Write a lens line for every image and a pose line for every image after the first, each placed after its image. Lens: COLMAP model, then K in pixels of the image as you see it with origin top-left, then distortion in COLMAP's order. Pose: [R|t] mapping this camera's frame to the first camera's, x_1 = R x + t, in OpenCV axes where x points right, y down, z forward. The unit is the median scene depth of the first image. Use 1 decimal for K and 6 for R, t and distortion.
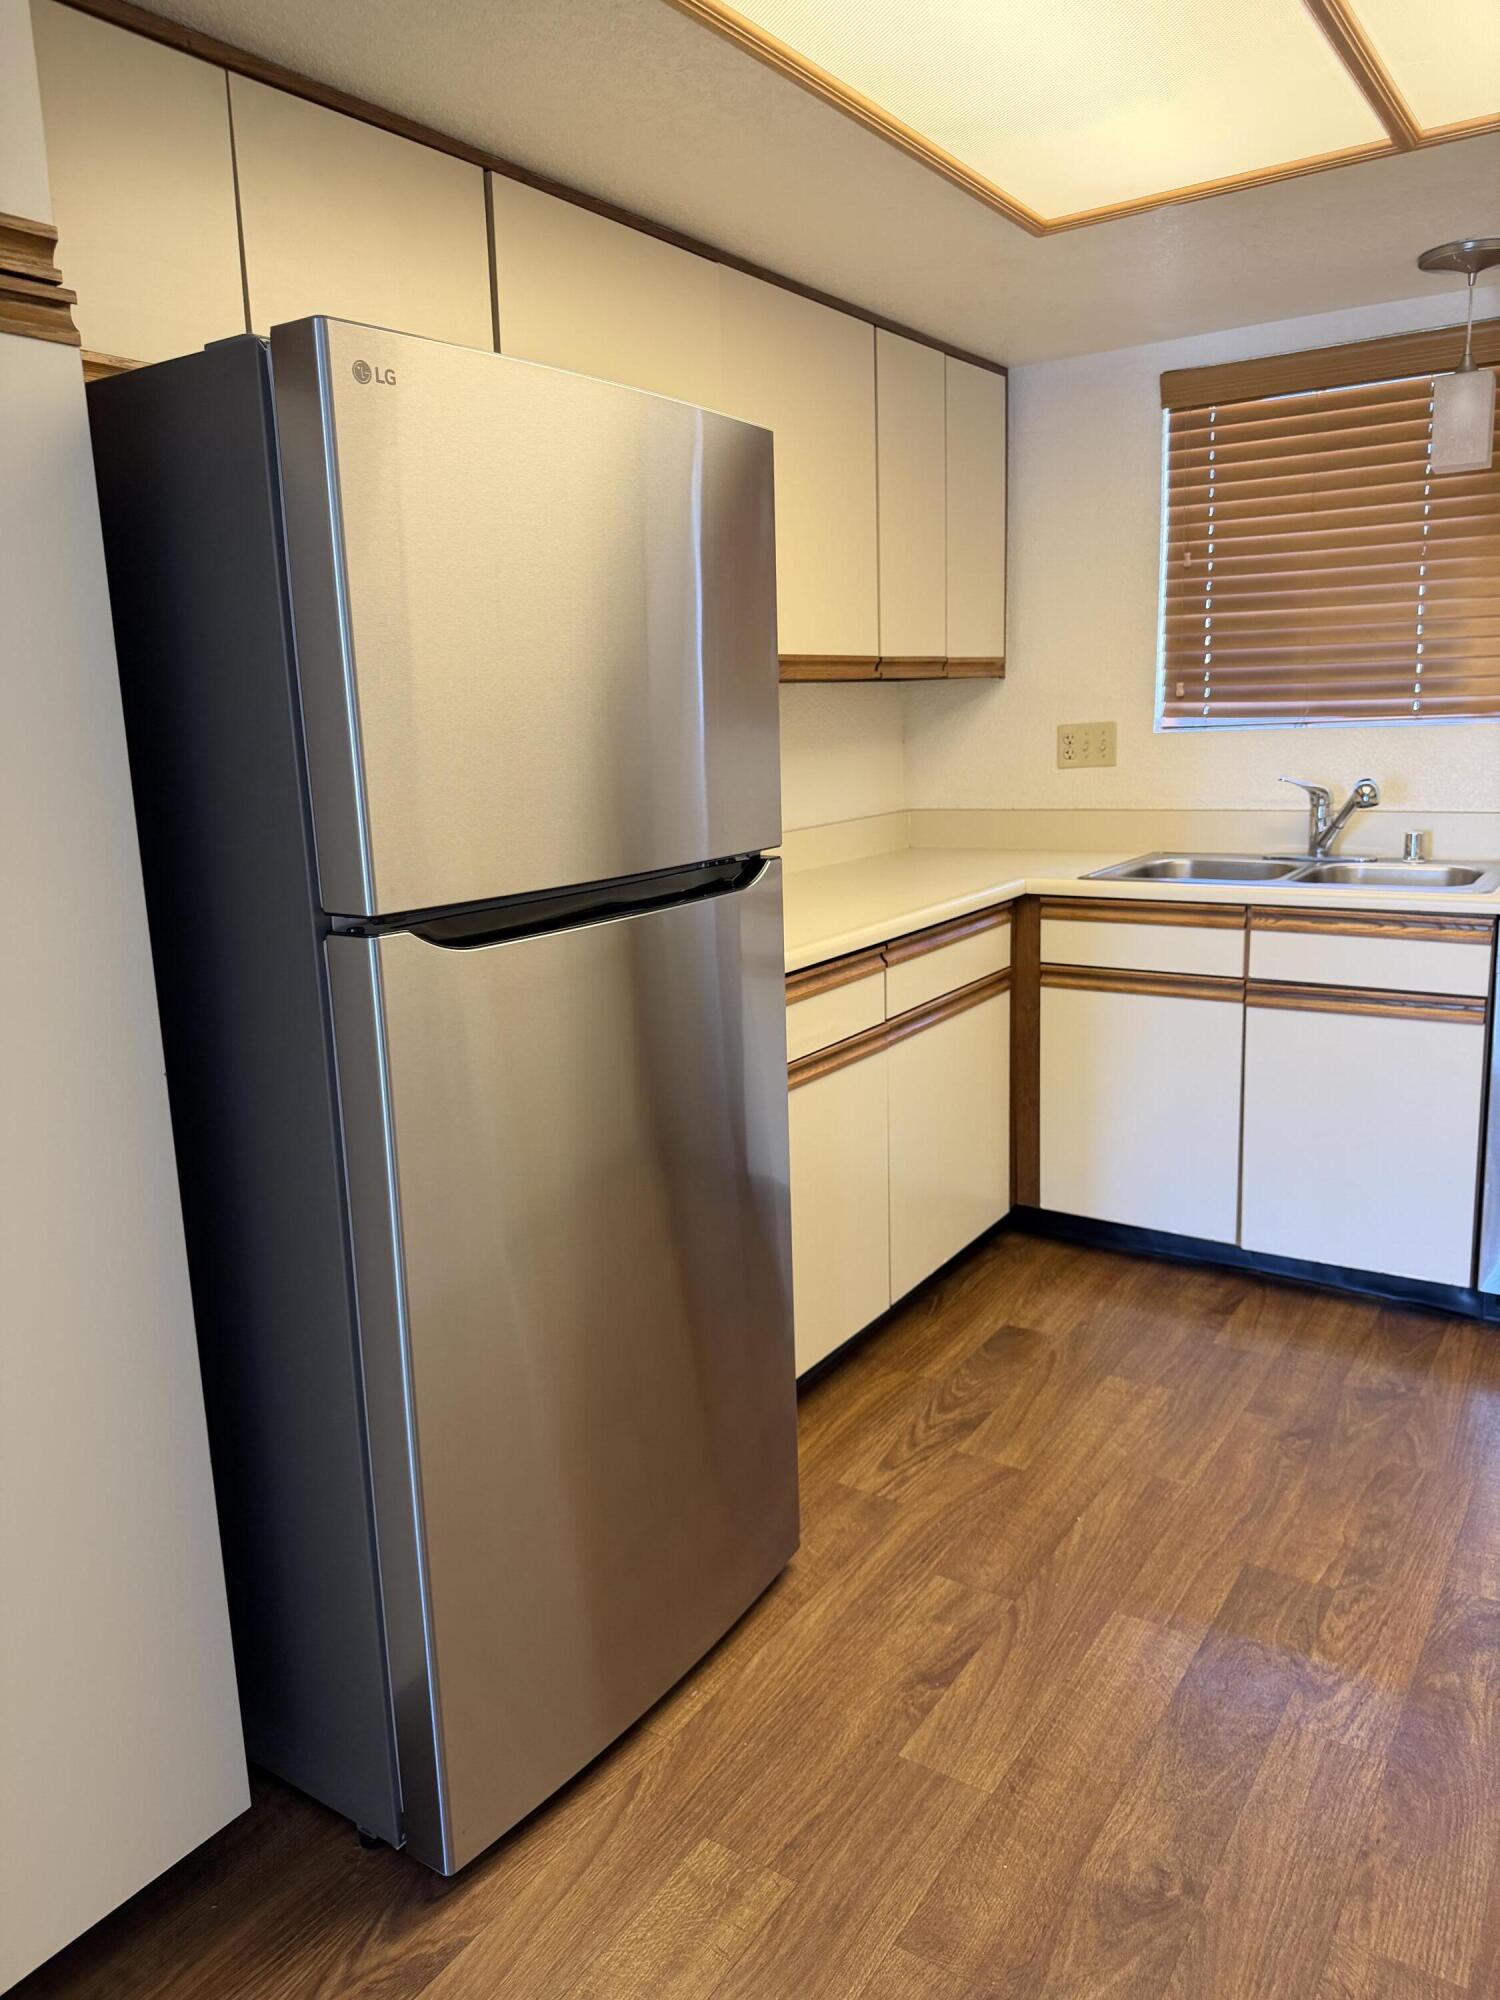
lens RADIAL K [[1427.4, 0, 738.5], [0, 1427.4, 995.3], [0, 0, 1]] dist [0.046983, -0.079110]
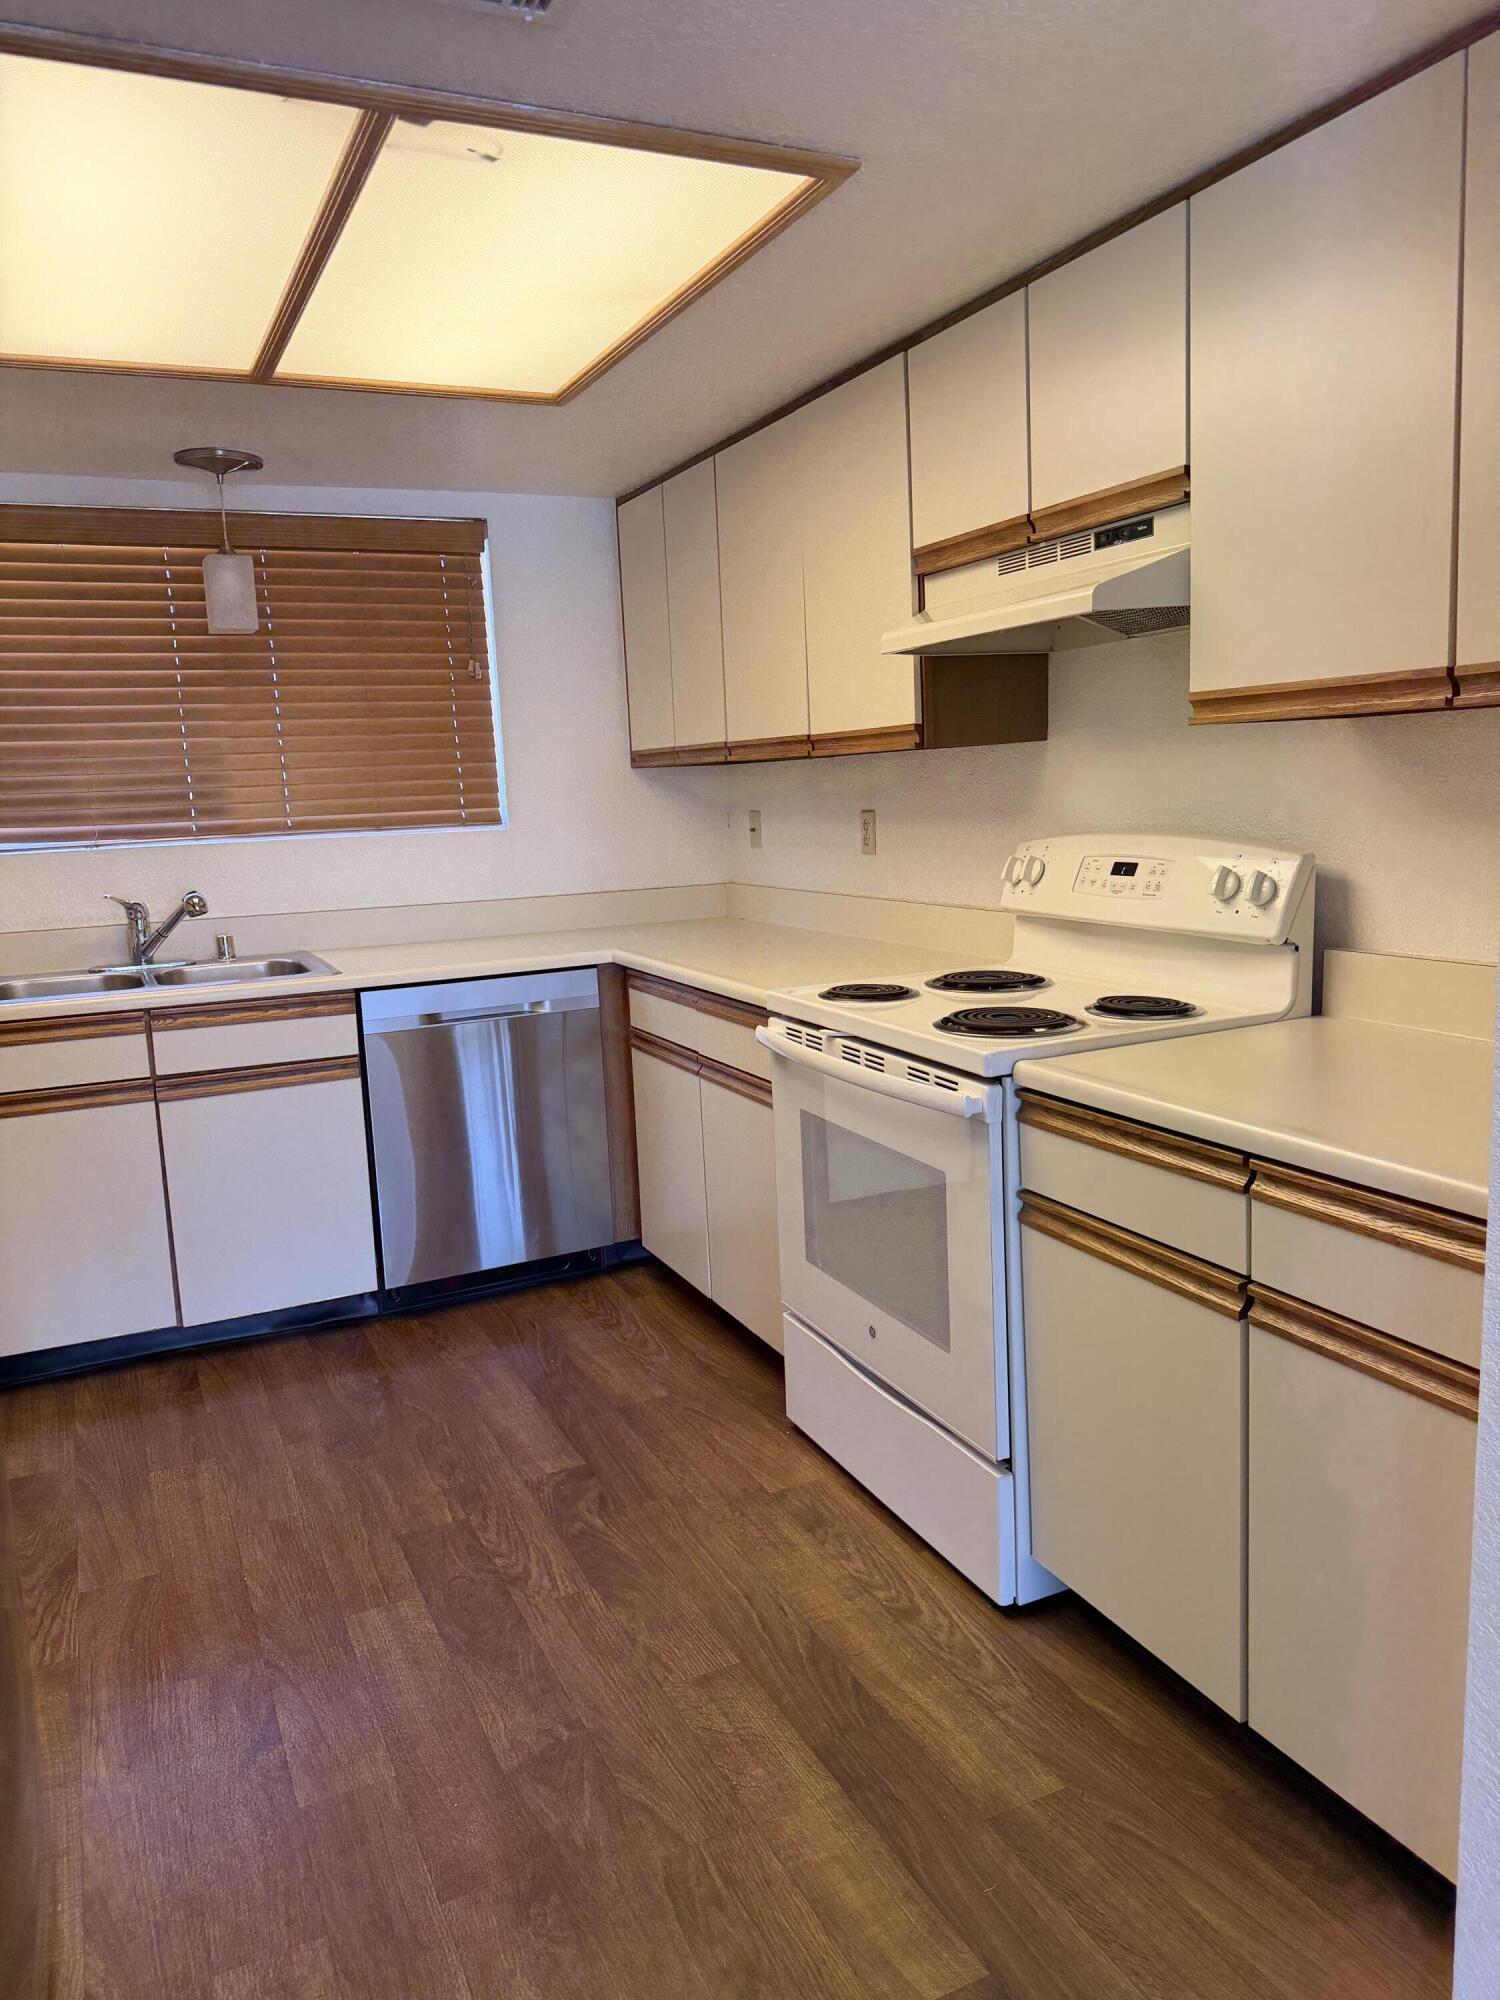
lens RADIAL K [[1412.1, 0, 744.1], [0, 1412.1, 1005.8], [0, 0, 1]] dist [0.136478, -0.245298]
pose [[0.508104, -0.119503, 0.852965, -0.325205], [0.187926, 0.981849, 0.025614, -0.008423], [-0.840544, 0.147280, 0.521339, 0.053153]]
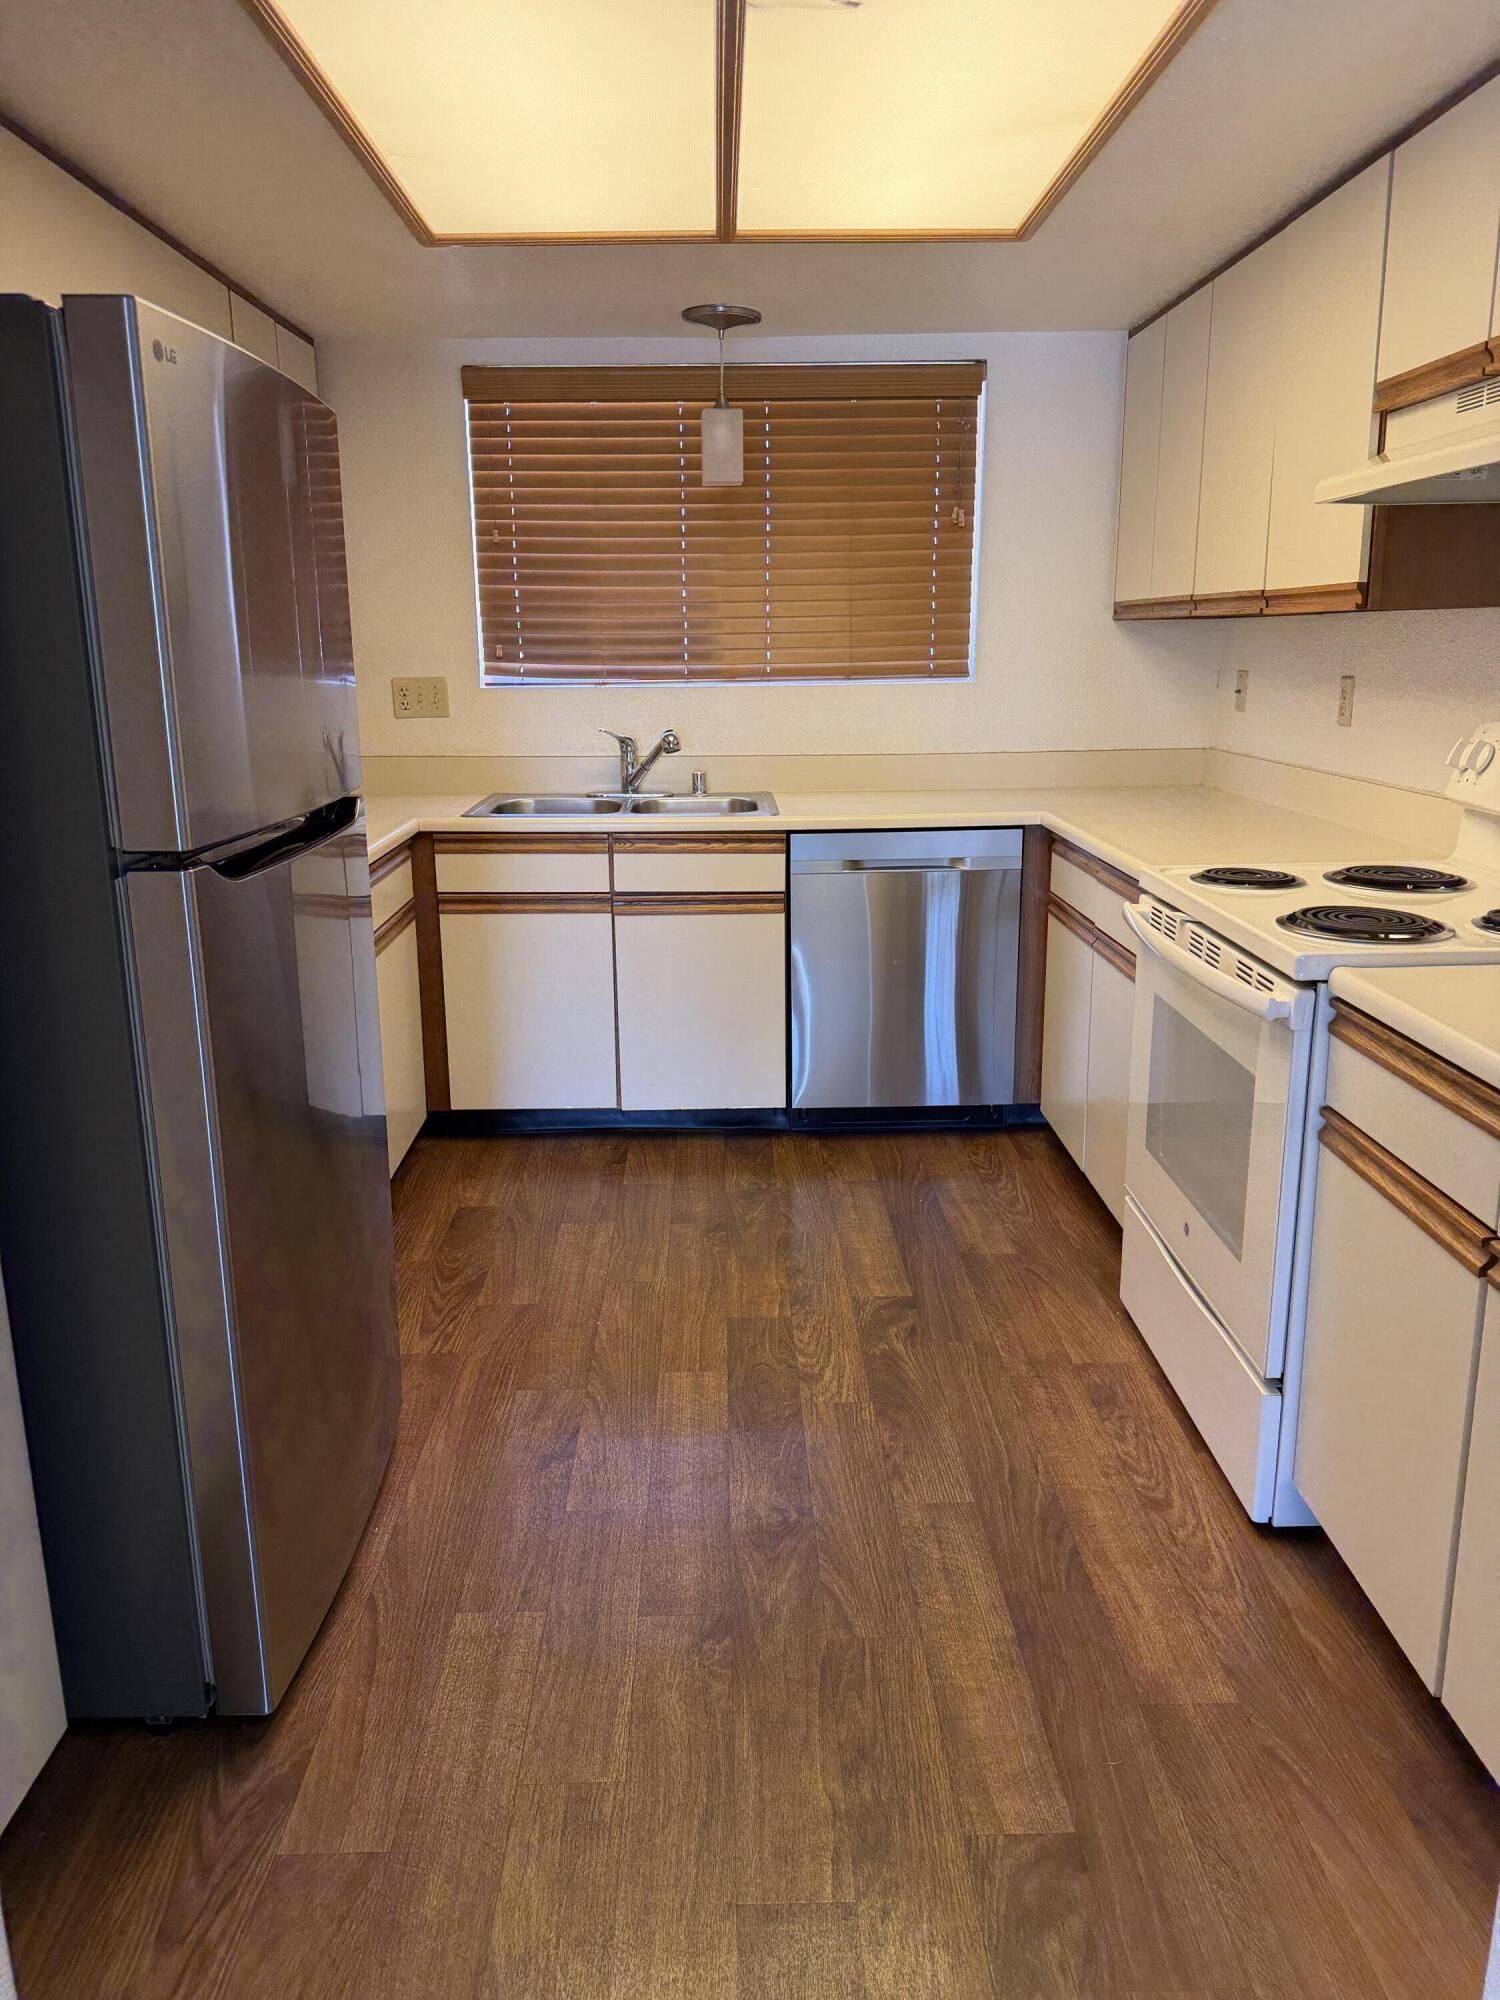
lens RADIAL K [[1412.1, 0, 744.1], [0, 1412.1, 1005.8], [0, 0, 1]] dist [0.136478, -0.245298]
pose [[0.816863, -0.114701, 0.565313, -0.247950], [0.090615, 0.993379, 0.070618, 0.009122], [-0.569670, -0.006460, 0.821848, -0.069215]]
